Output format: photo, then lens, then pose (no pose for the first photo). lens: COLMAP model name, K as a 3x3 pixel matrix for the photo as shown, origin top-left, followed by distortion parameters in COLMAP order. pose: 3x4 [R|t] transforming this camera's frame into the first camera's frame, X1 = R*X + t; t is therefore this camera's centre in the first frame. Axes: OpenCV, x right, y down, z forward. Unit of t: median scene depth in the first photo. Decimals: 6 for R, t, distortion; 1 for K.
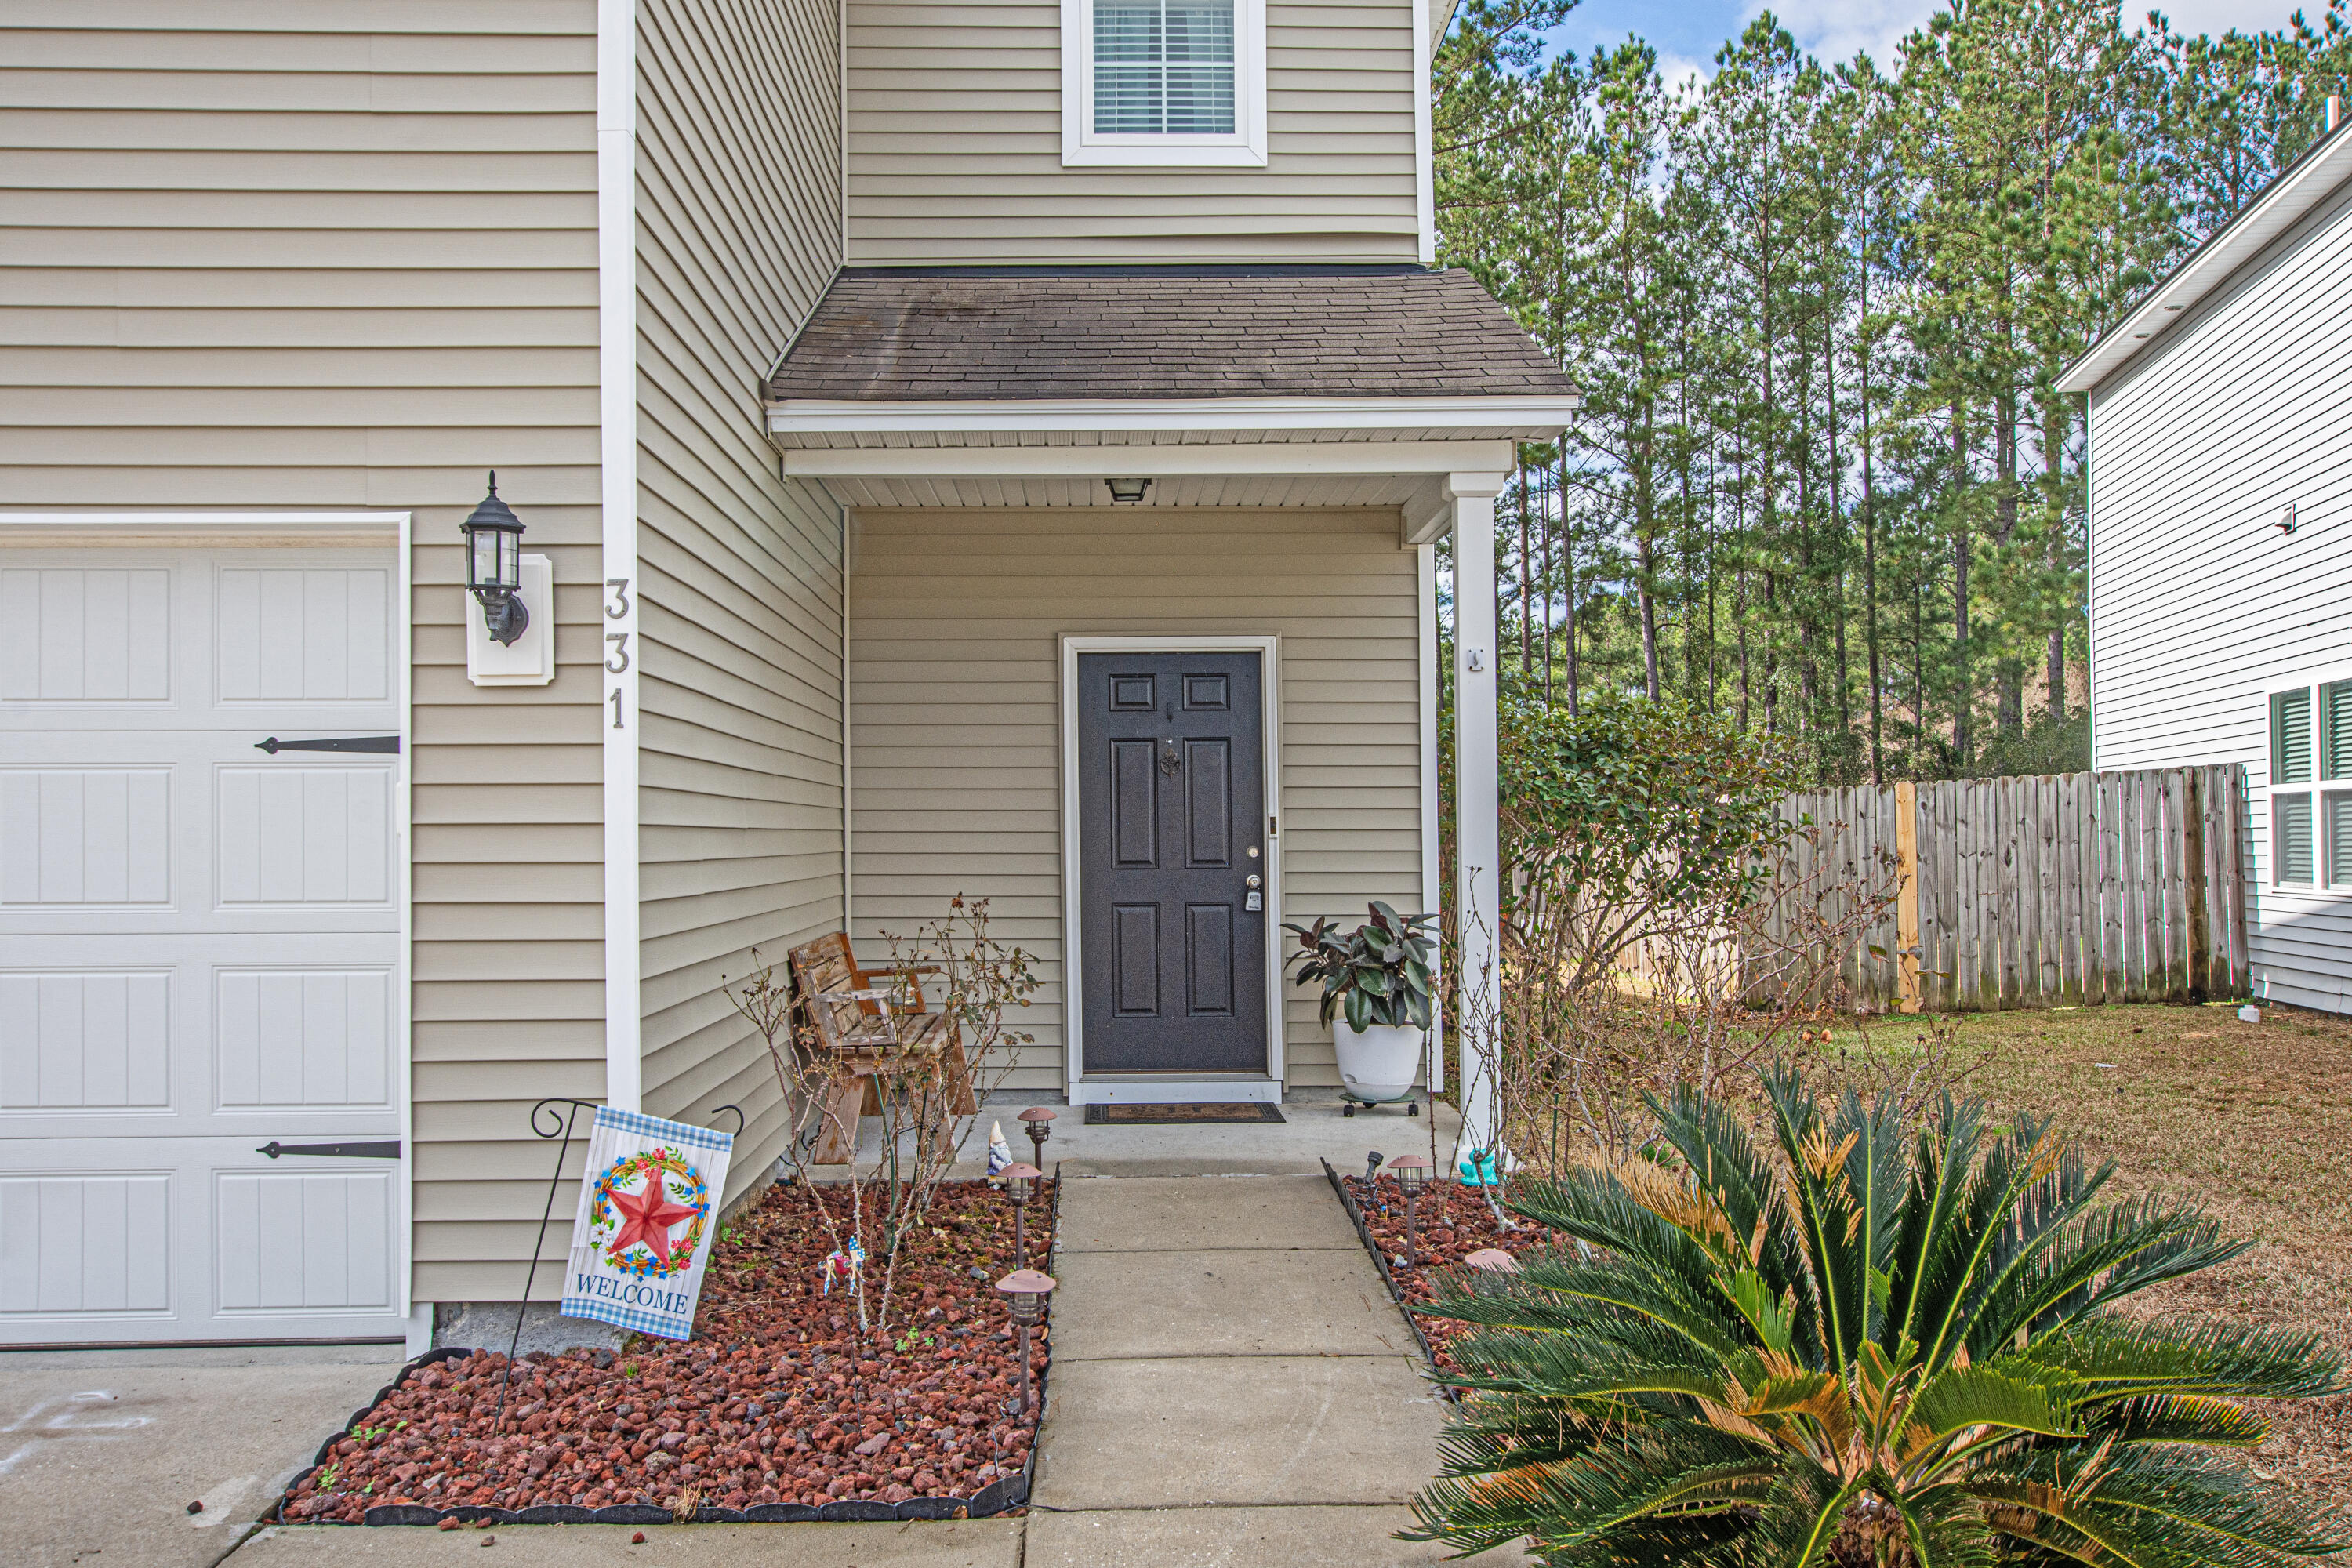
lens RADIAL K [[2023.9, 0, 1167.1], [0, 2023.9, 775.1], [0, 0, 1]] dist [-0.016254, -0.017527]
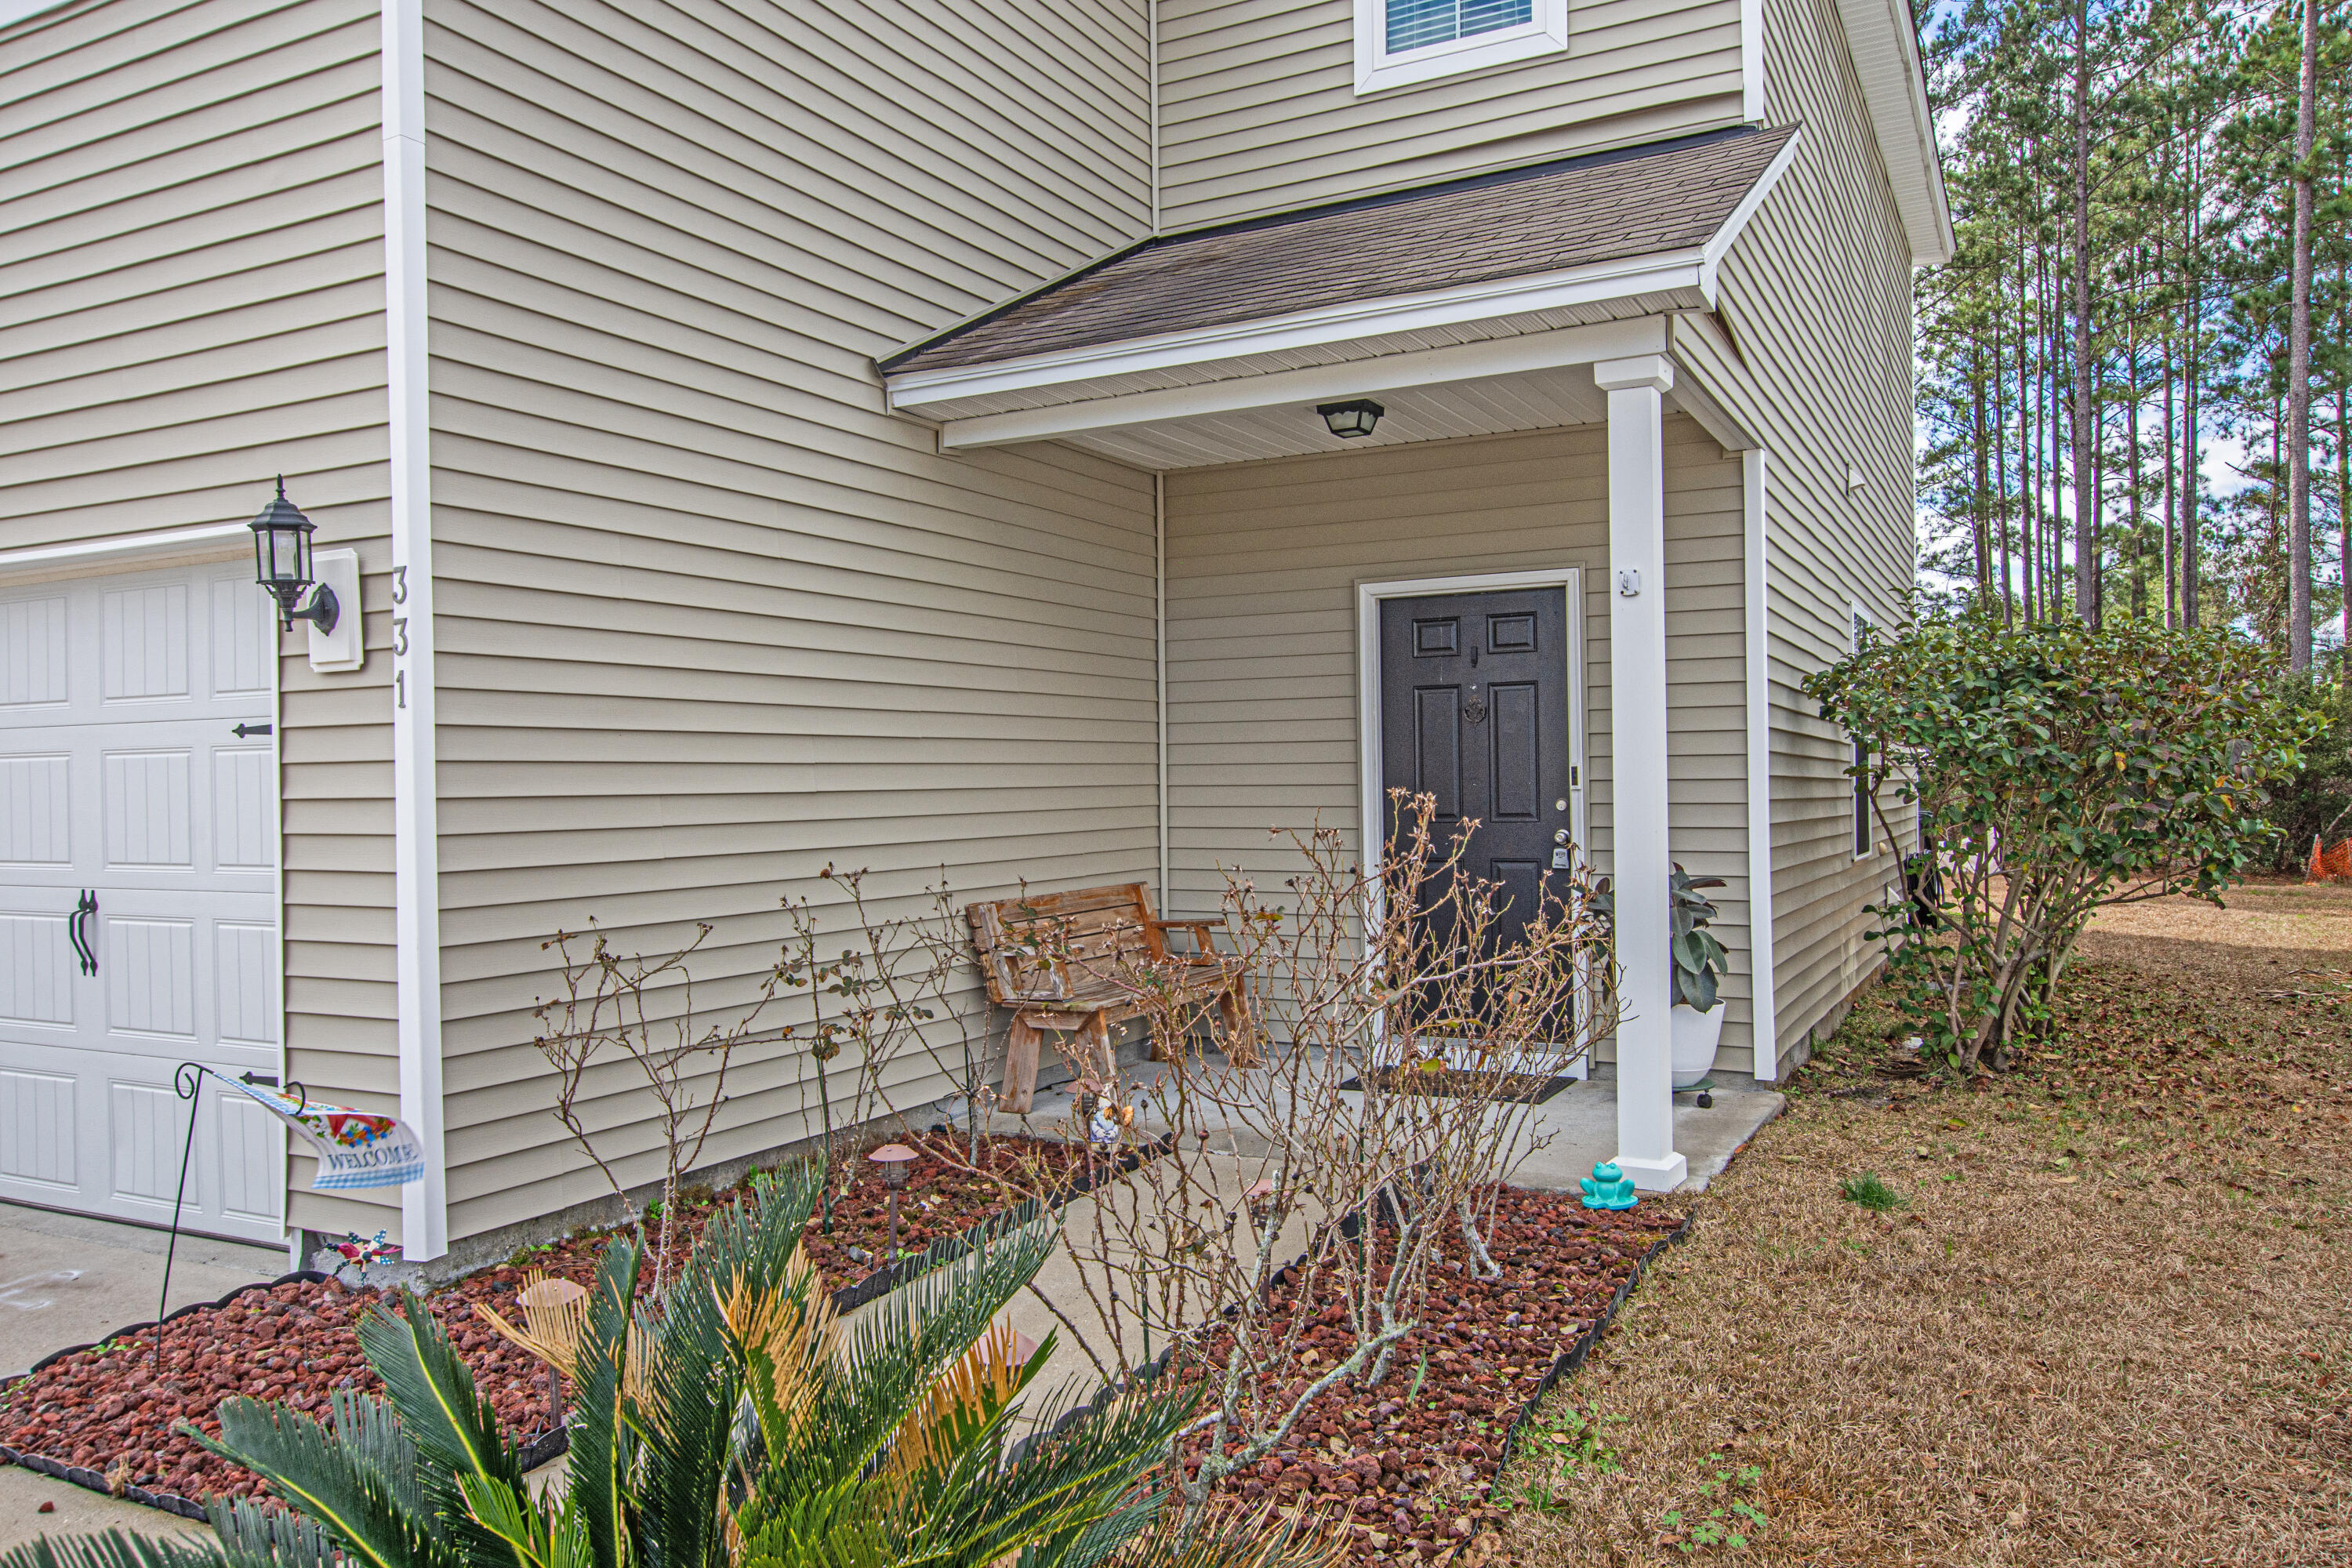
lens RADIAL K [[1744.4, 0, 1130.8], [0, 1744.4, 749.2], [0, 0, 1]] dist [-0.003019, 0.015279]
pose [[0.857634, -0.015569, -0.514025, 0.352907], [0.025355, 0.999606, 0.012027, -0.001979], [0.513636, -0.023348, 0.857691, 0.277348]]
